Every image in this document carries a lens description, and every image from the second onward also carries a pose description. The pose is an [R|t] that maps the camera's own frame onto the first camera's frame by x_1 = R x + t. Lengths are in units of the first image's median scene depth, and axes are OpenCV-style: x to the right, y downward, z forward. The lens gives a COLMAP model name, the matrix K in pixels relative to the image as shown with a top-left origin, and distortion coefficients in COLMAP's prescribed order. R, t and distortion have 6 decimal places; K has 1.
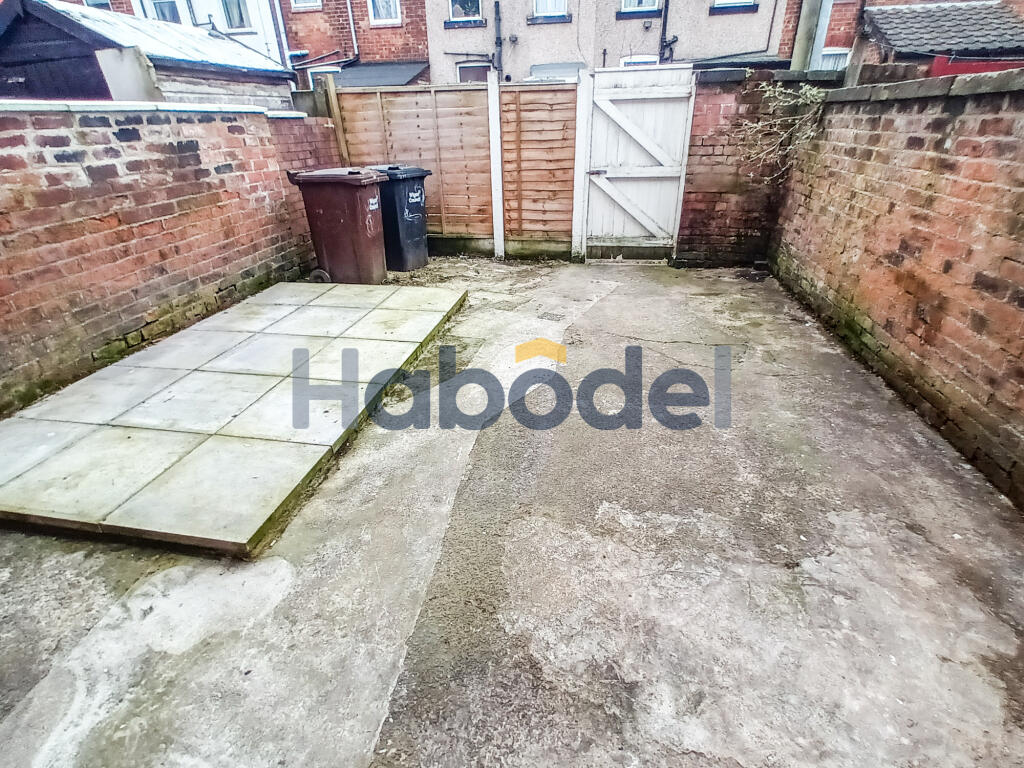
lens RADIAL K [[491.6, 0, 512.0], [0, 491.6, 384.0], [0, 0, 1]] dist [-0.001181, -0.000040]
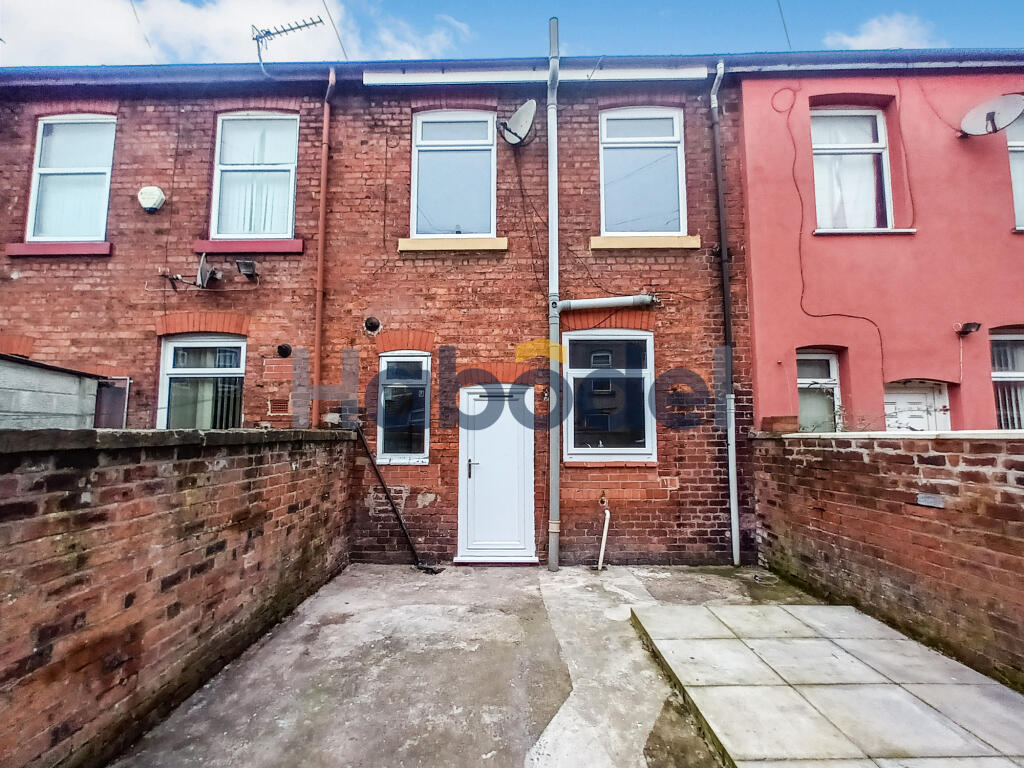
lens RADIAL K [[491.6, 0, 512.0], [0, 491.6, 384.0], [0, 0, 1]] dist [-0.001181, -0.000040]
pose [[-0.983291, 0.003057, -0.182015, 0.286209], [-0.067852, 0.921655, 0.382033, -0.997428], [0.168923, 0.387999, -0.906047, 1.731159]]
